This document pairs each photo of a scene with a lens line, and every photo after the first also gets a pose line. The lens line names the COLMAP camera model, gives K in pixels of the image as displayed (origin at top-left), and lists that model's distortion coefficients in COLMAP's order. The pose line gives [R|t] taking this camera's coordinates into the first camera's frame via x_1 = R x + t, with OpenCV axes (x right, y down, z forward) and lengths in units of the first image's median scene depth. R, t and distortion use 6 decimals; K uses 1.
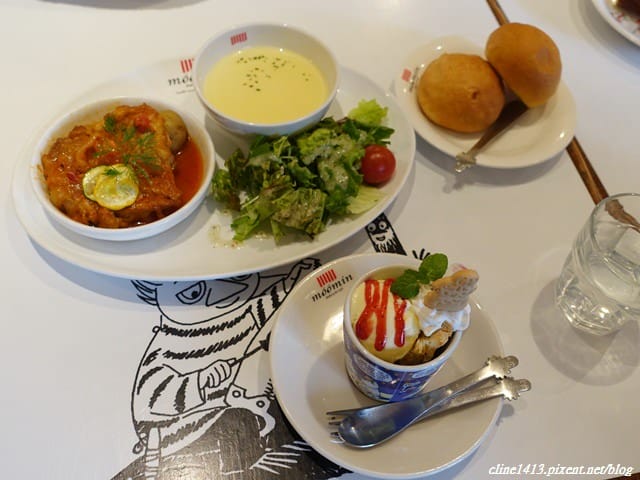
lens RADIAL K [[600.0, 0, 320.0], [0, 600.0, 240.0], [0, 0, 1]] dist [-0.017578, -0.009358]
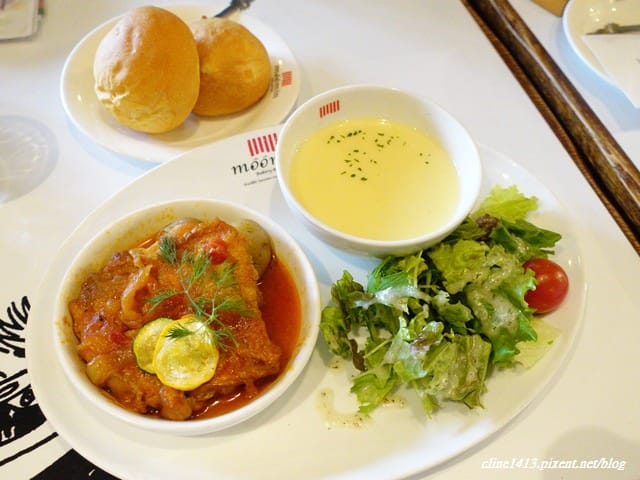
lens RADIAL K [[573.2, 0, 308.4], [0, 573.2, 239.8], [0, 0, 1]] dist [-0.053835, -0.002358]
pose [[0.999290, -0.032563, 0.018972, -0.205551], [0.032945, 0.999253, -0.020196, -0.188300], [-0.018301, 0.020807, 0.999616, 0.354432]]
